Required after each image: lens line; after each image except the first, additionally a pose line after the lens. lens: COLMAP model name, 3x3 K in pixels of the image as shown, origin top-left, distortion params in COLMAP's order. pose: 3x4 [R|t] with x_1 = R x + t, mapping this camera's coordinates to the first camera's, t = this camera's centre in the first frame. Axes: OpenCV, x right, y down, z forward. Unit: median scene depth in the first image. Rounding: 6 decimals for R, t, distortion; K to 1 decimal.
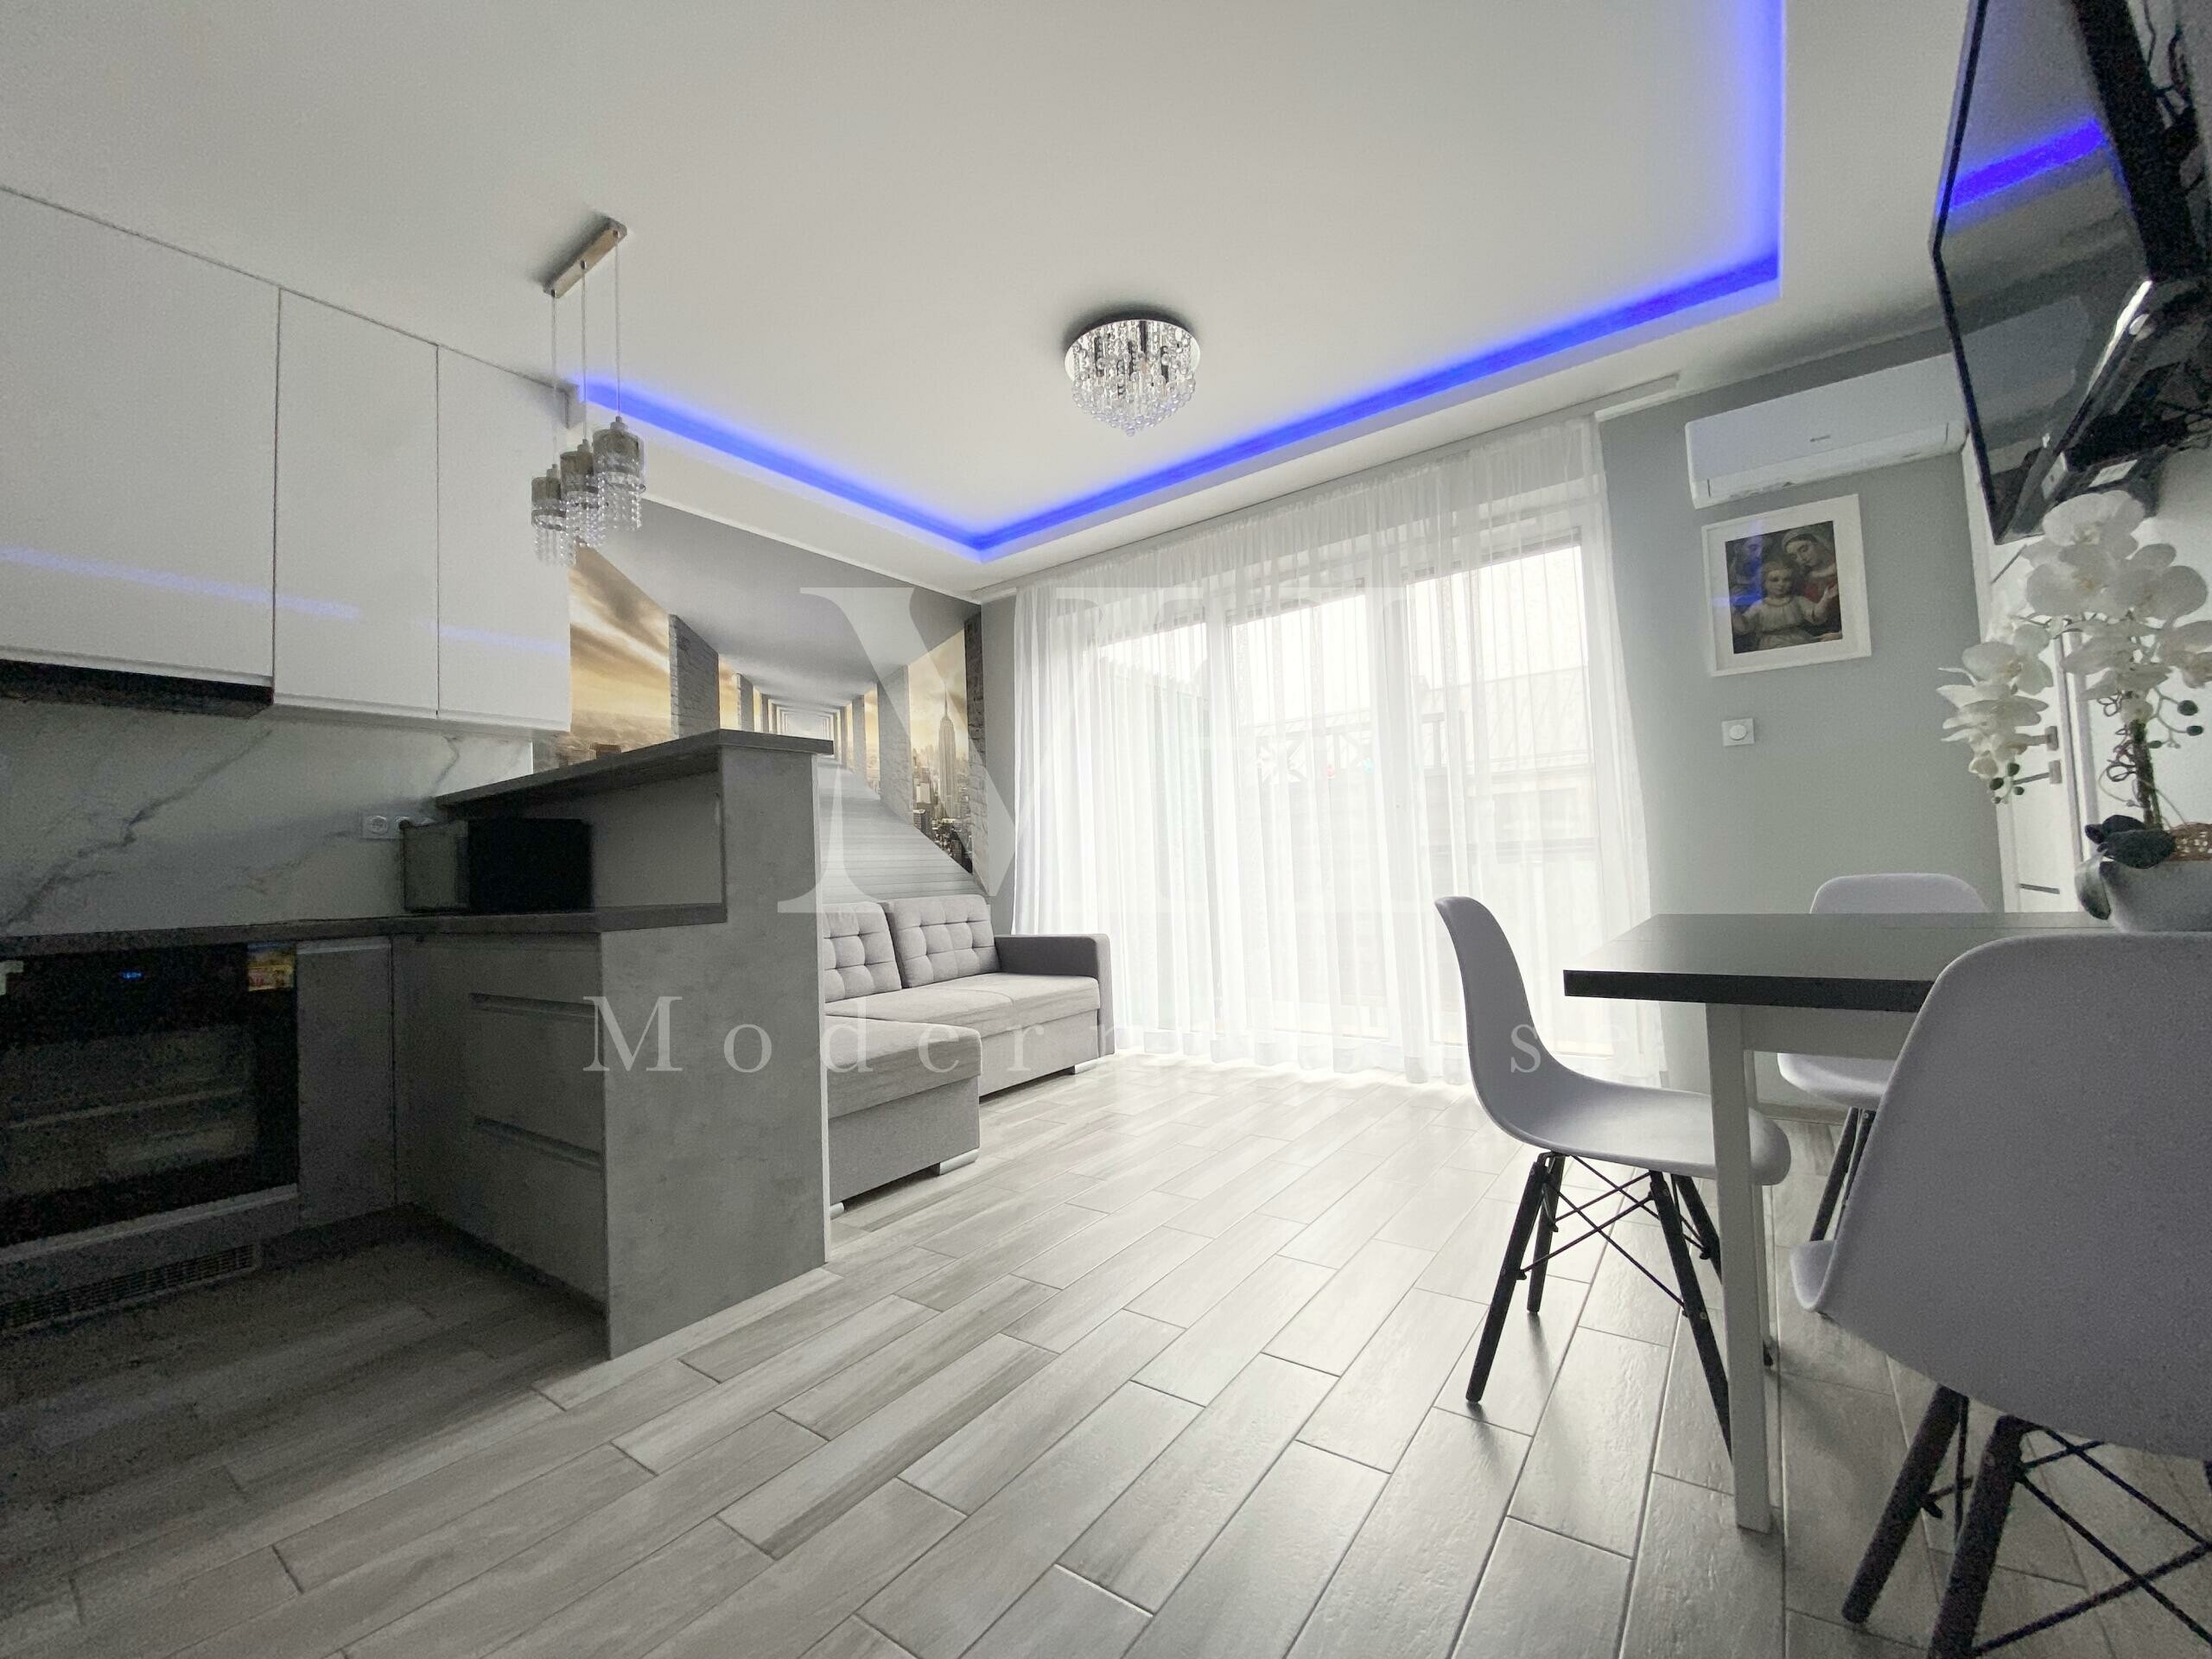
lens RADIAL K [[900.3, 0, 1106.0], [0, 900.3, 829.5], [0, 0, 1]] dist [0.021980, -0.022230]
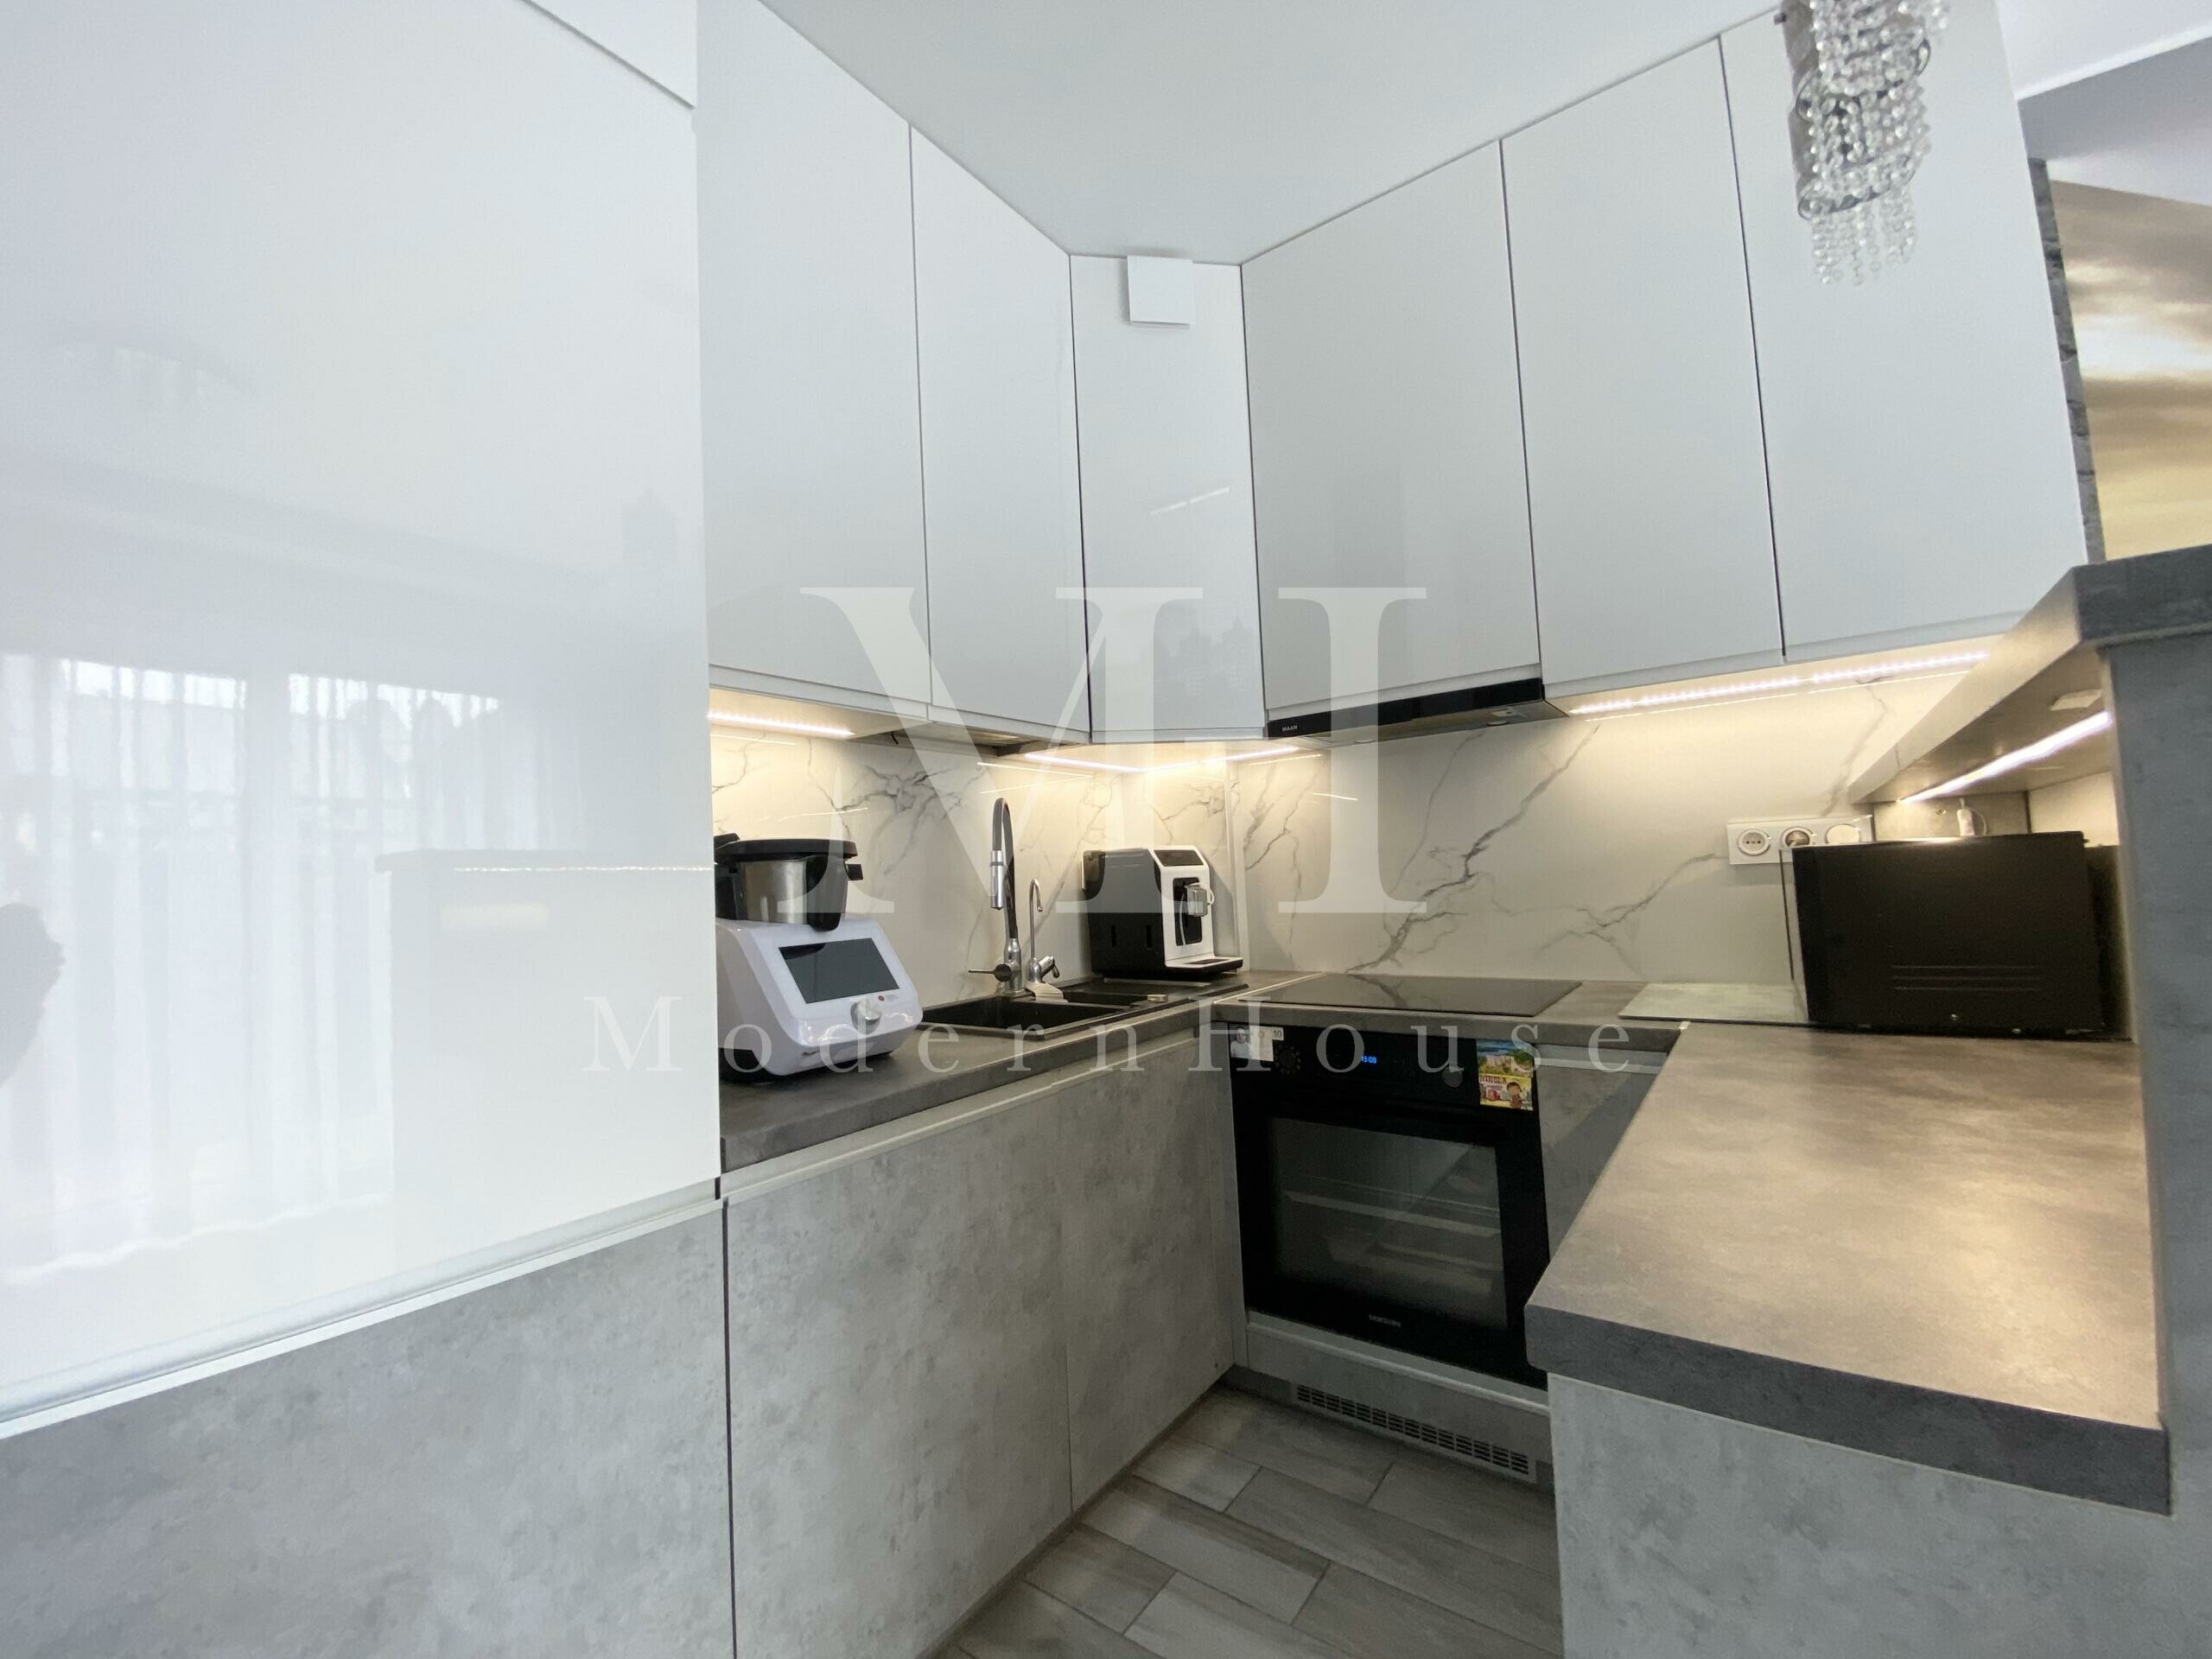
lens RADIAL K [[900.3, 0, 1106.0], [0, 900.3, 829.5], [0, 0, 1]] dist [0.021980, -0.022230]
pose [[0.000519, -0.010863, -0.999941, -0.221236], [0.090802, 0.995811, -0.010771, -0.069980], [0.995869, -0.090791, 0.001503, 0.762428]]
